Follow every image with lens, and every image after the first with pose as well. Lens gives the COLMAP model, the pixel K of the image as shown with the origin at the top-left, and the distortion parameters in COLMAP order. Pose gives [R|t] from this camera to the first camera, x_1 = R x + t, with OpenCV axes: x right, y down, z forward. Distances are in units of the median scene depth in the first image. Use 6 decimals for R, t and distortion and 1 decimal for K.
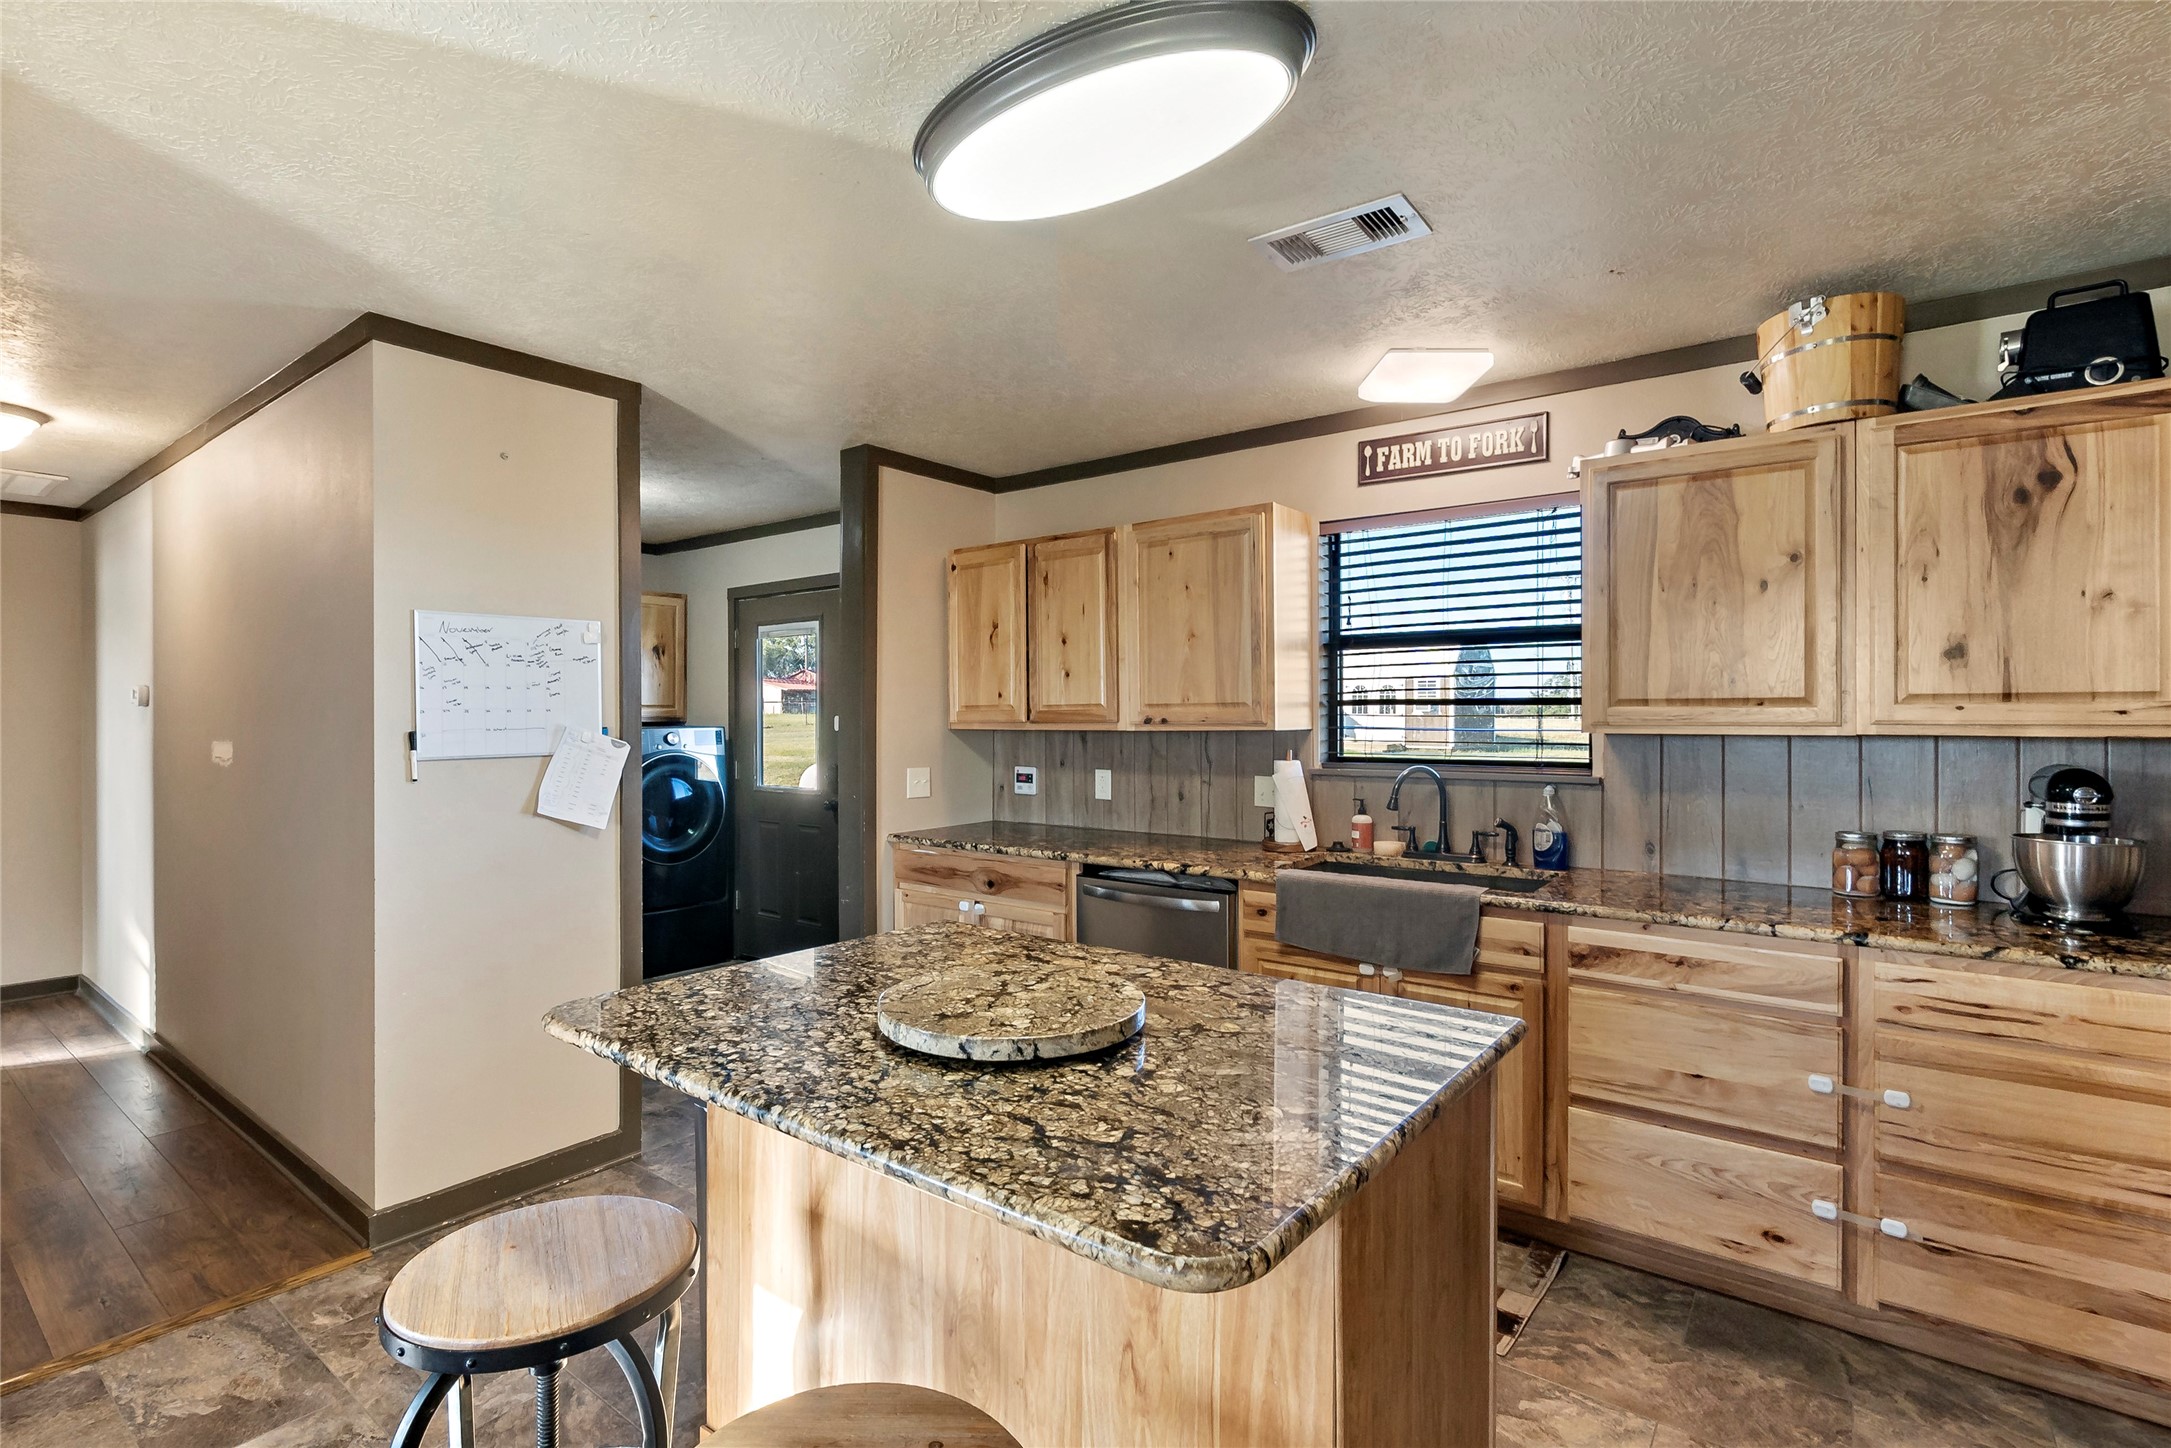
lens RADIAL K [[1013.6, 0, 1085.5], [0, 1013.6, 724.0], [0, 0, 1]] dist [-0.002187, 0.000790]
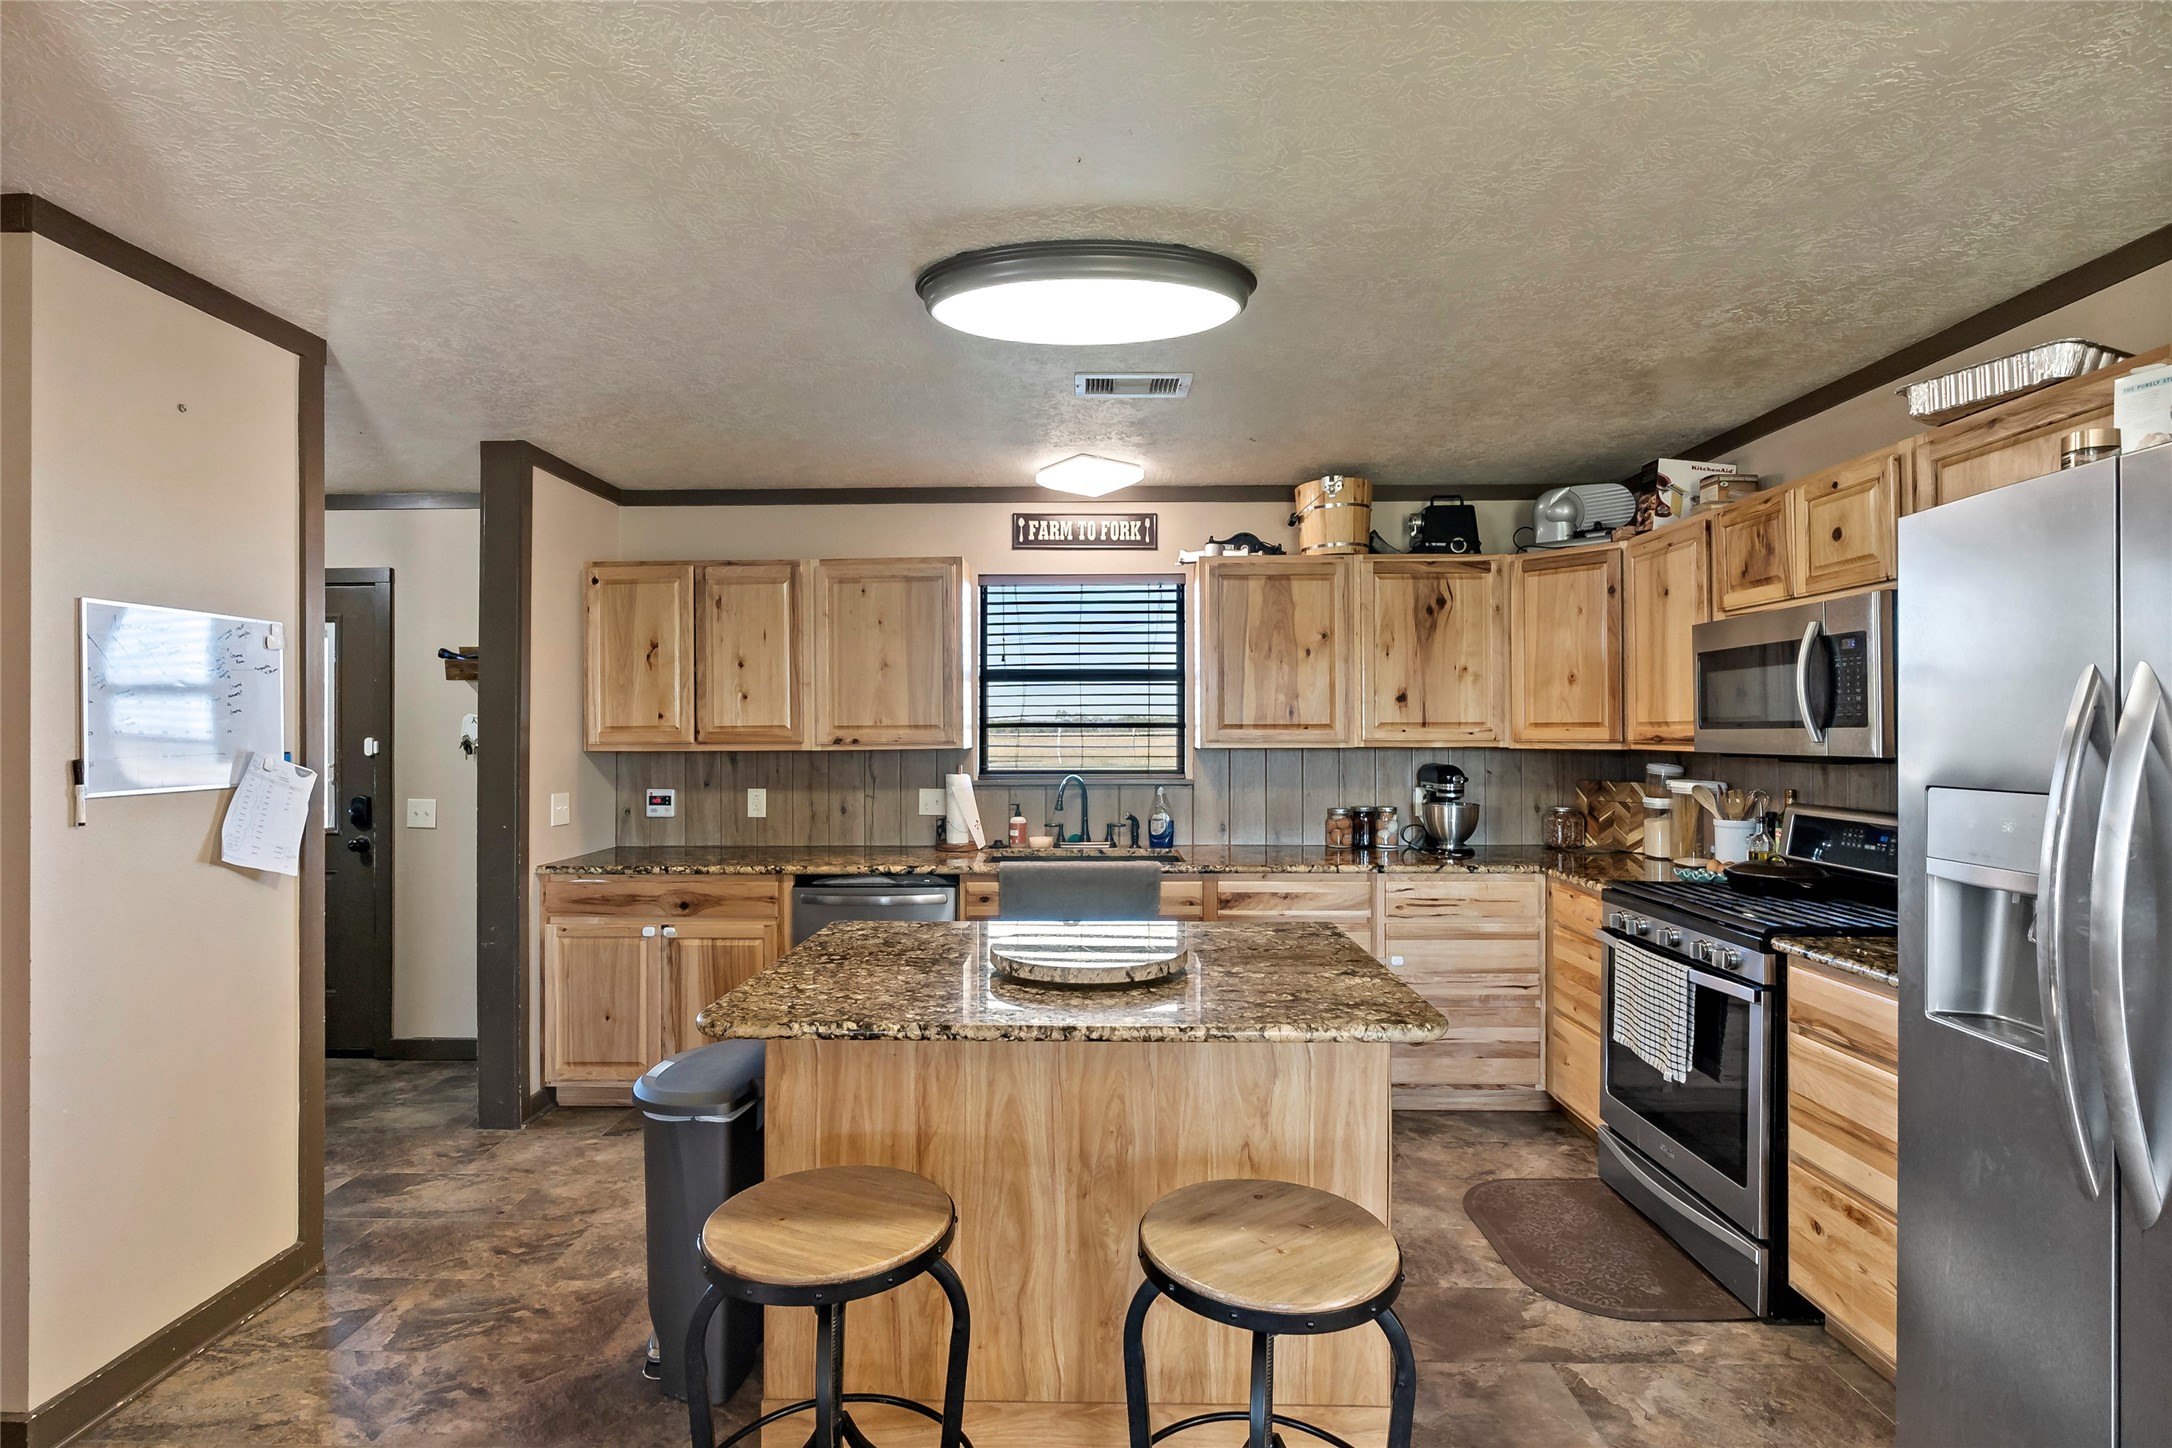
lens RADIAL K [[1009.3, 0, 1082.4], [0, 1009.3, 735.7], [0, 0, 1]] dist [-0.001744, 0.000451]
pose [[0.806528, -0.001860, 0.591193, -0.415666], [0.006756, 0.999959, -0.006071, -0.000698], [-0.591157, 0.008891, 0.806507, -0.037938]]
